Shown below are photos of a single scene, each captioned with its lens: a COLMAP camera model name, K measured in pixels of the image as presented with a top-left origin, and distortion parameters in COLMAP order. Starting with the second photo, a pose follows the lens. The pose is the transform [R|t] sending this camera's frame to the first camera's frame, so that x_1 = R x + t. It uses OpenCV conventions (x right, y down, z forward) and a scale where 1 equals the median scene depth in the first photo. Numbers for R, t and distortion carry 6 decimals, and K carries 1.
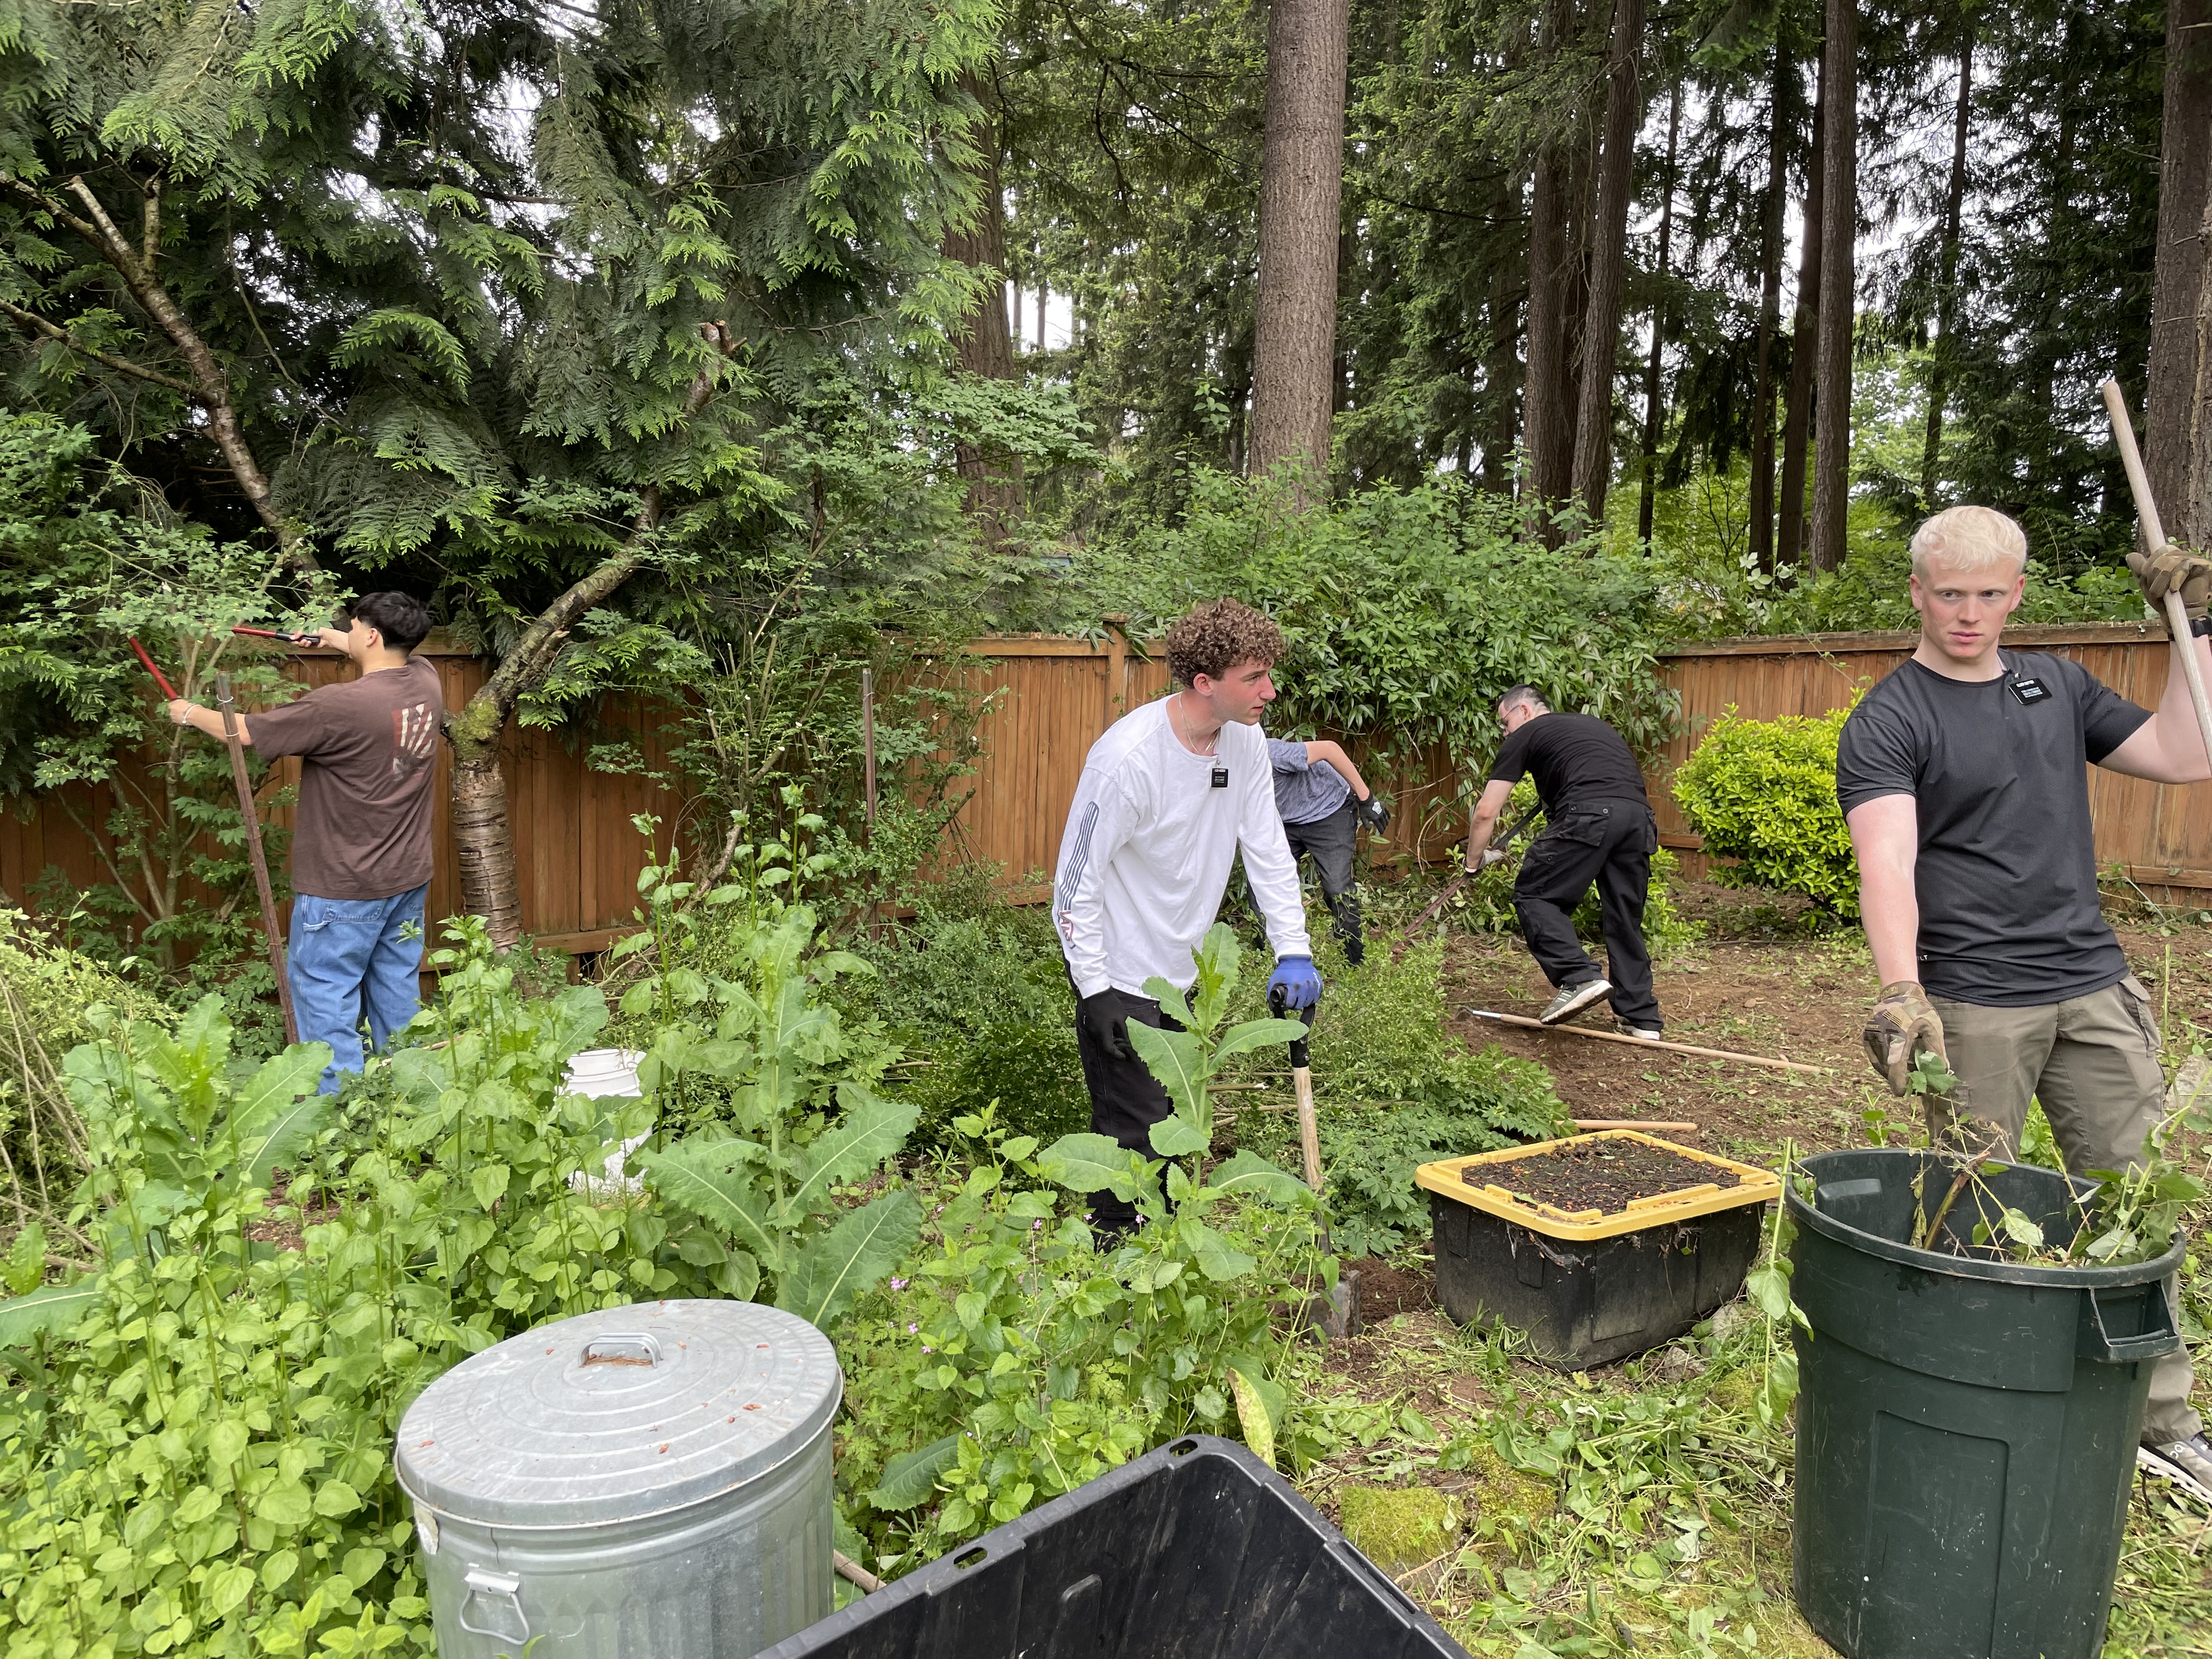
lens RADIAL K [[1674.2, 0, 1117.5], [0, 1674.2, 808.8], [0, 0, 1]] dist [0.086987, -0.117708]
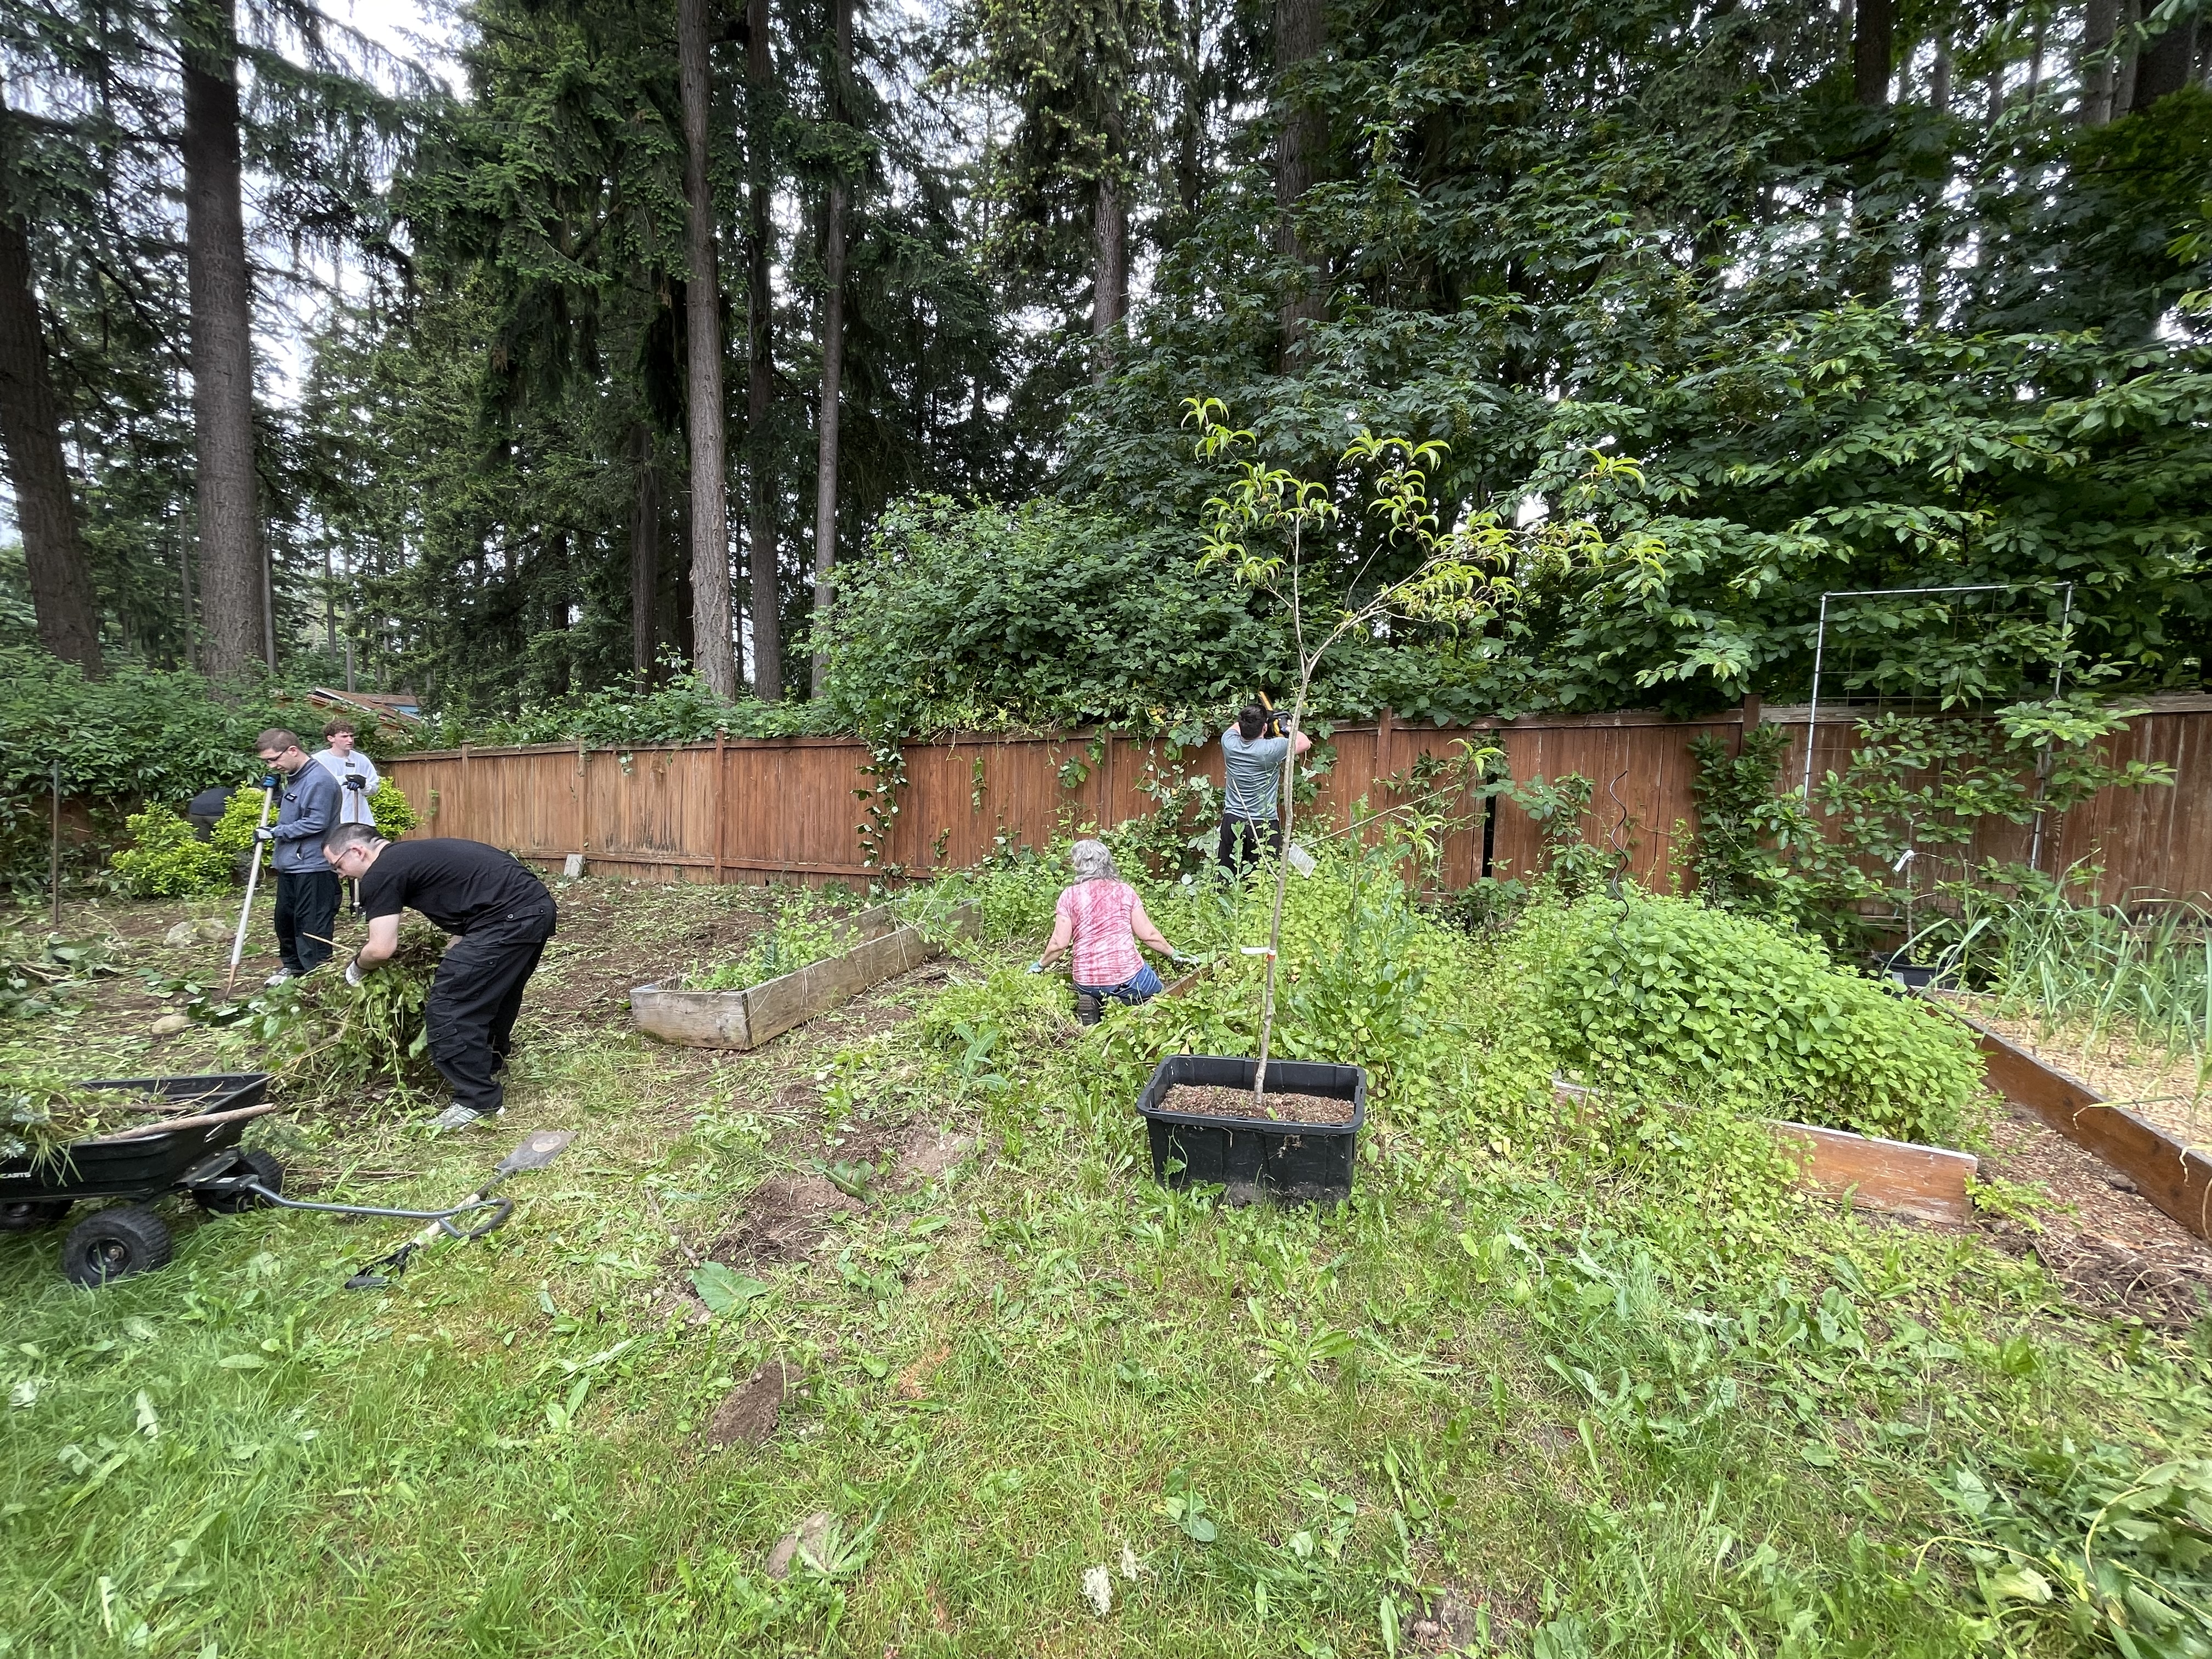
lens RADIAL K [[896.2, 0, 1096.7], [0, 896.2, 821.0], [0, 0, 1]] dist [0.000982, -0.000283]
pose [[0.873079, -0.031889, 0.486535, 0.629424], [0.048339, 0.998604, -0.021292, 0.052613], [-0.485177, 0.042108, 0.873401, -0.411343]]
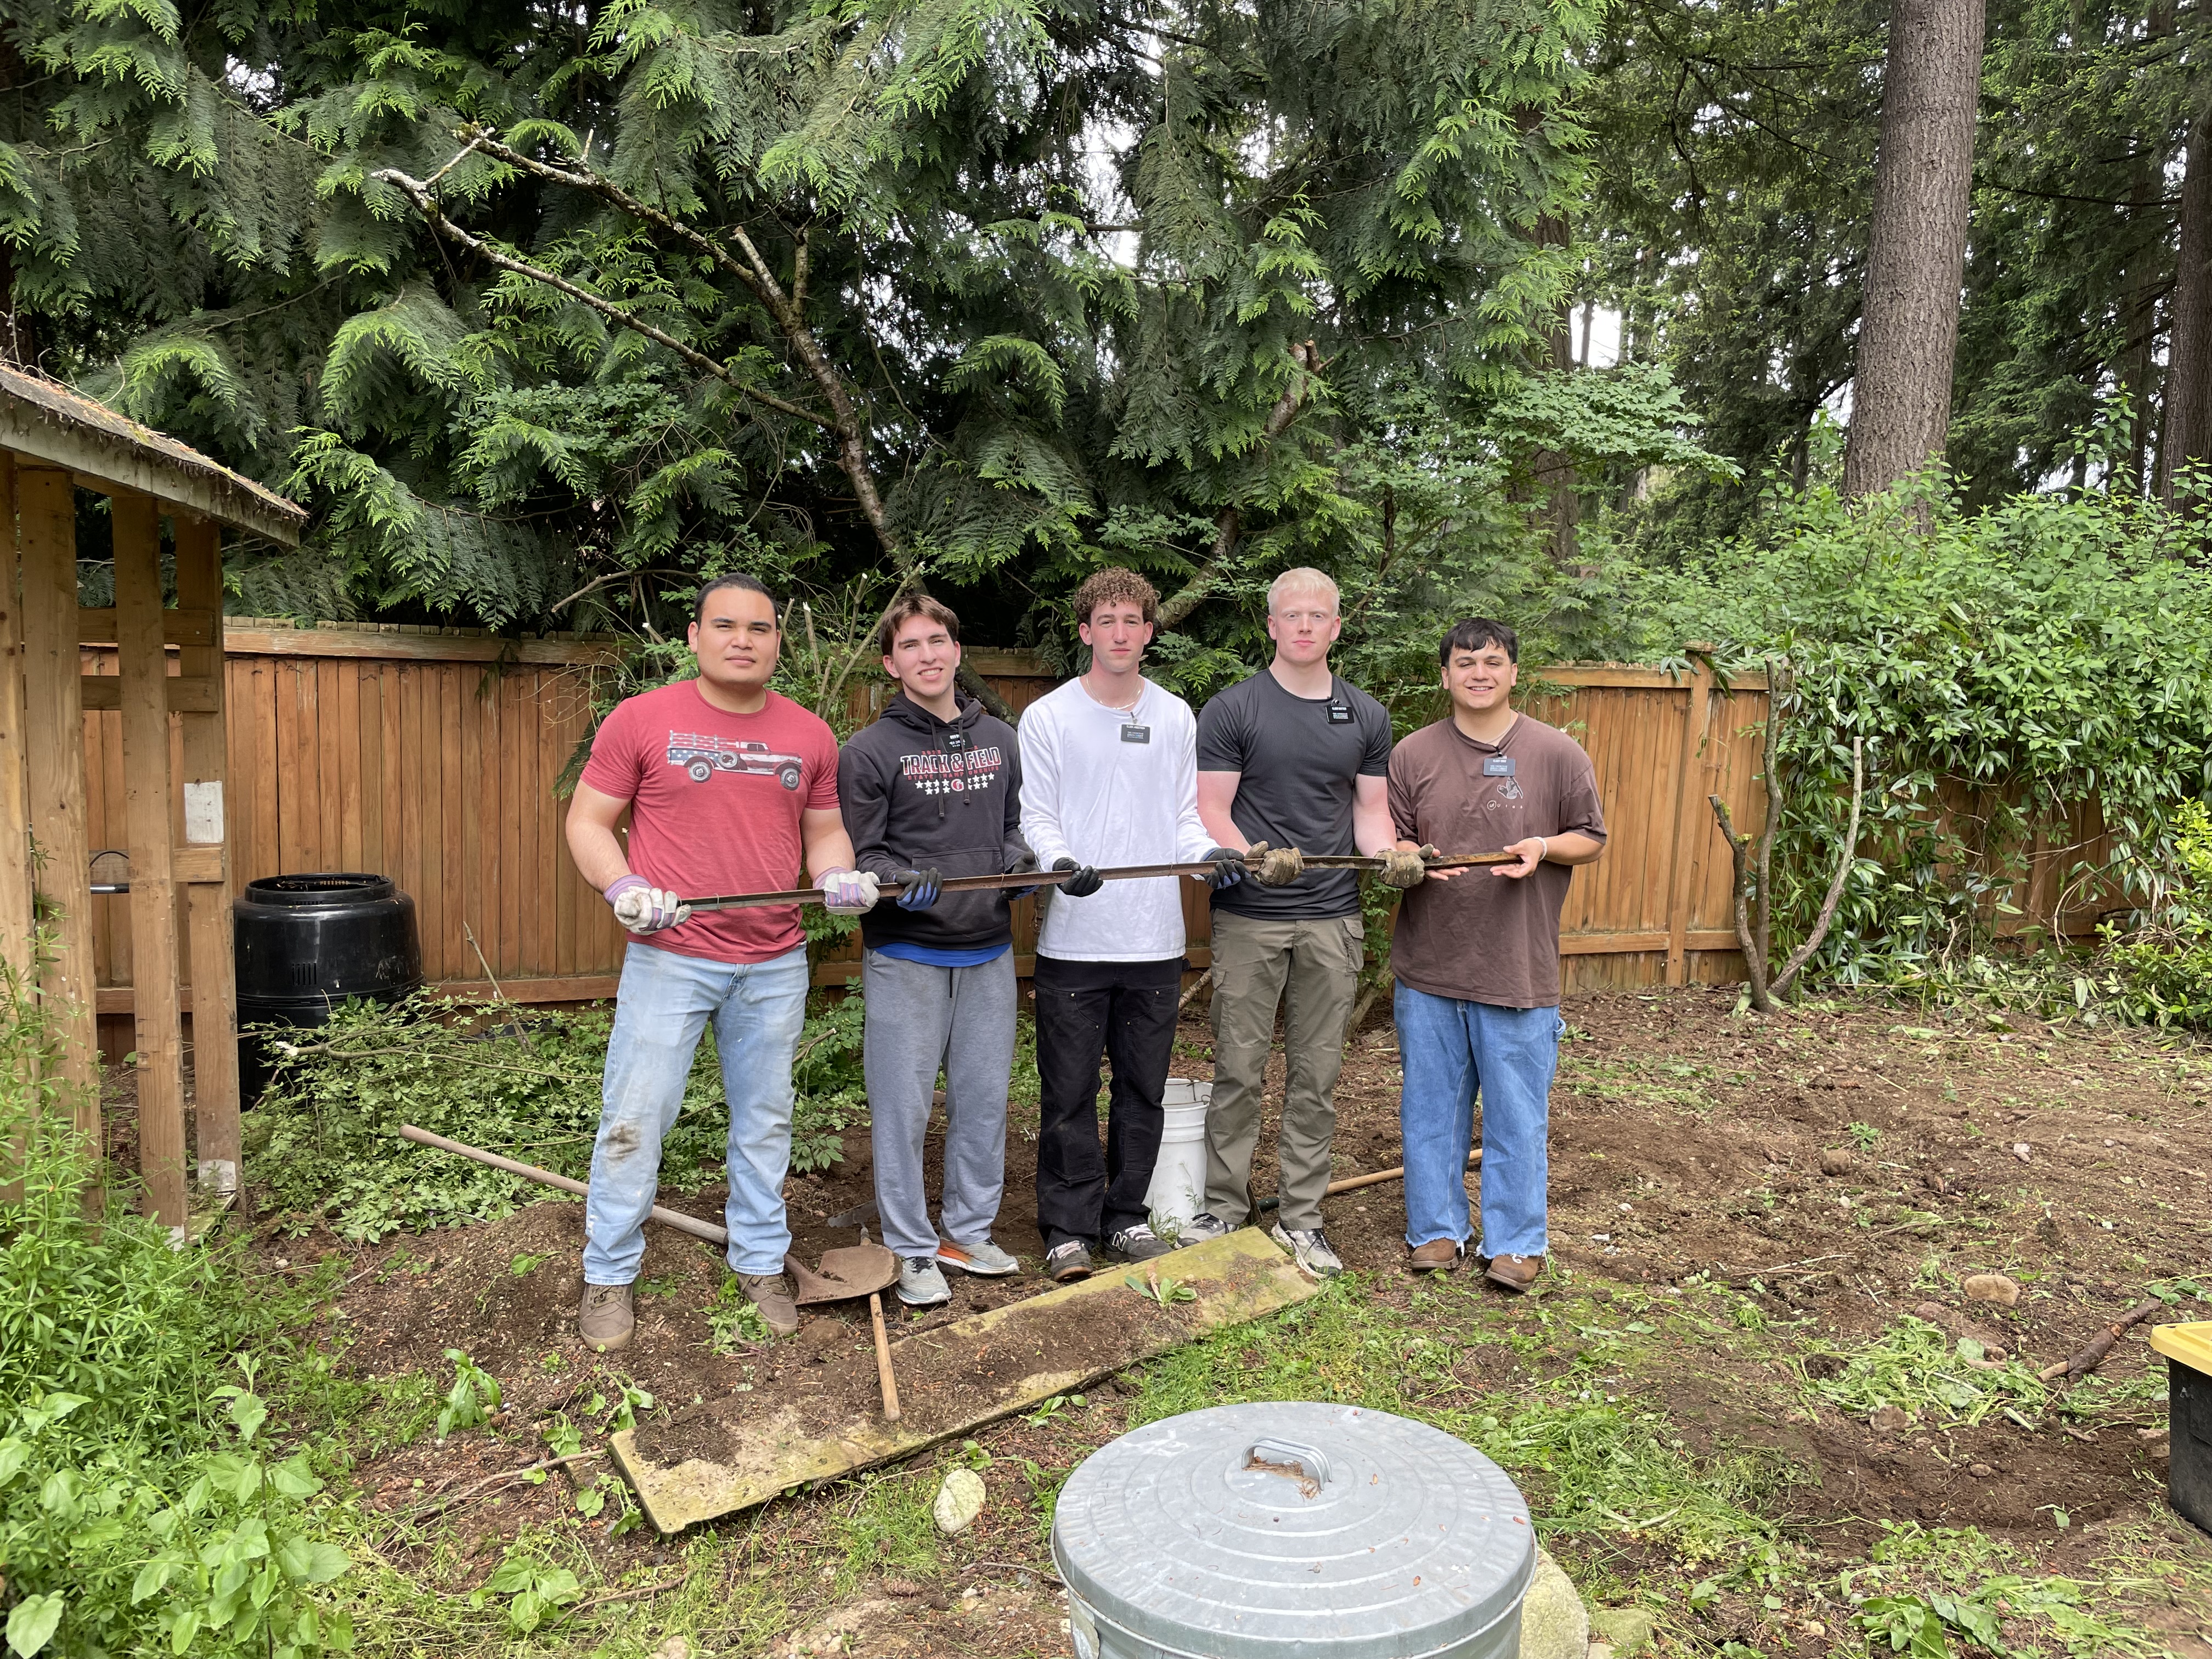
lens RADIAL K [[1674.2, 0, 1117.9], [0, 1674.2, 822.1], [0, 0, 1]] dist [0.086987, -0.117708]
pose [[0.955329, 0.047552, -0.291693, -0.027692], [-0.049881, 0.998755, -0.000547, -0.002300], [0.291304, 0.015072, 0.956512, 0.025692]]
